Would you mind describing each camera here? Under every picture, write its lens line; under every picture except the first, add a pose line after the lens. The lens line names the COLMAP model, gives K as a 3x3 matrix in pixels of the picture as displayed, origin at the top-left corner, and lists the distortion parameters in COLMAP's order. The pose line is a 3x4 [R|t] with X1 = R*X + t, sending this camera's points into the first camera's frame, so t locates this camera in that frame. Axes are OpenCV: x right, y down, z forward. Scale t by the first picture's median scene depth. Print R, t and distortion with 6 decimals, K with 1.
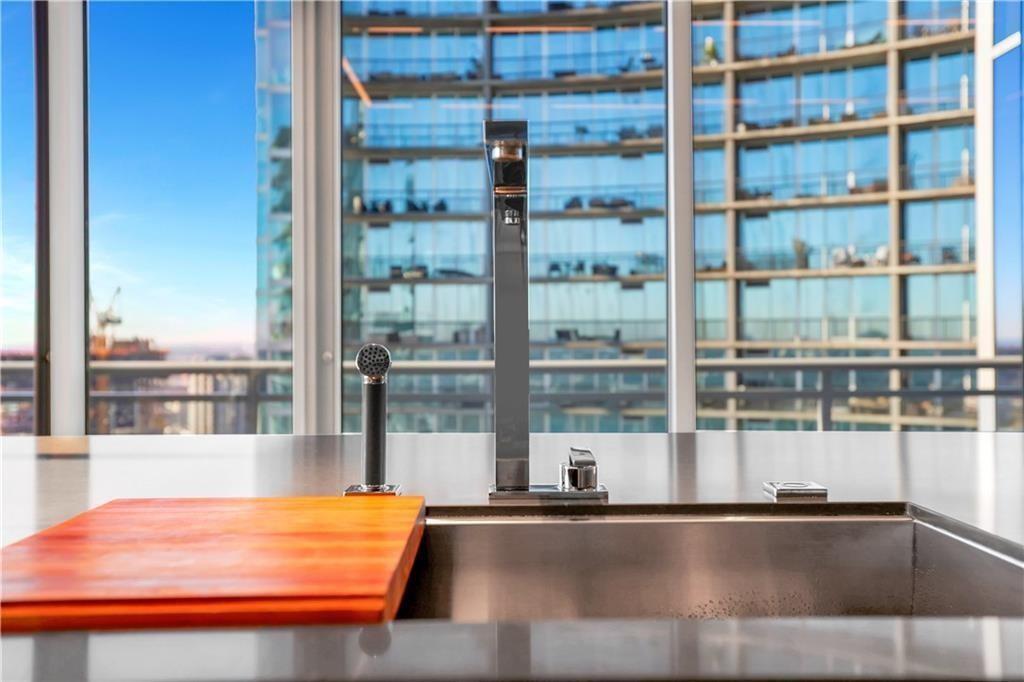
lens RADIAL K [[954.3, 0, 504.9], [0, 954.3, 332.9], [0, 0, 1]] dist [-0.004634, 0.000000]
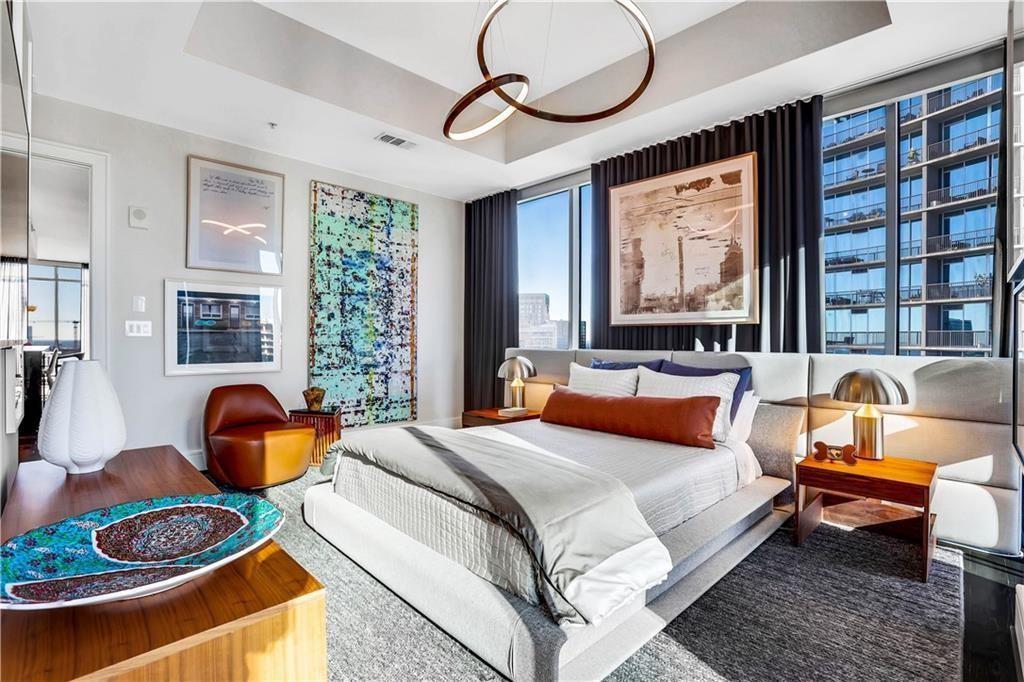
lens RADIAL K [[475.9, 0, 504.8], [0, 475.9, 342.0], [0, 0, 1]] dist [-0.055620, 0.017076]
pose [[0.676184, 0.013510, -0.736609, 0.308858], [-0.005922, 0.999899, 0.012902, -0.002439], [0.736709, -0.004362, 0.676196, 0.017836]]
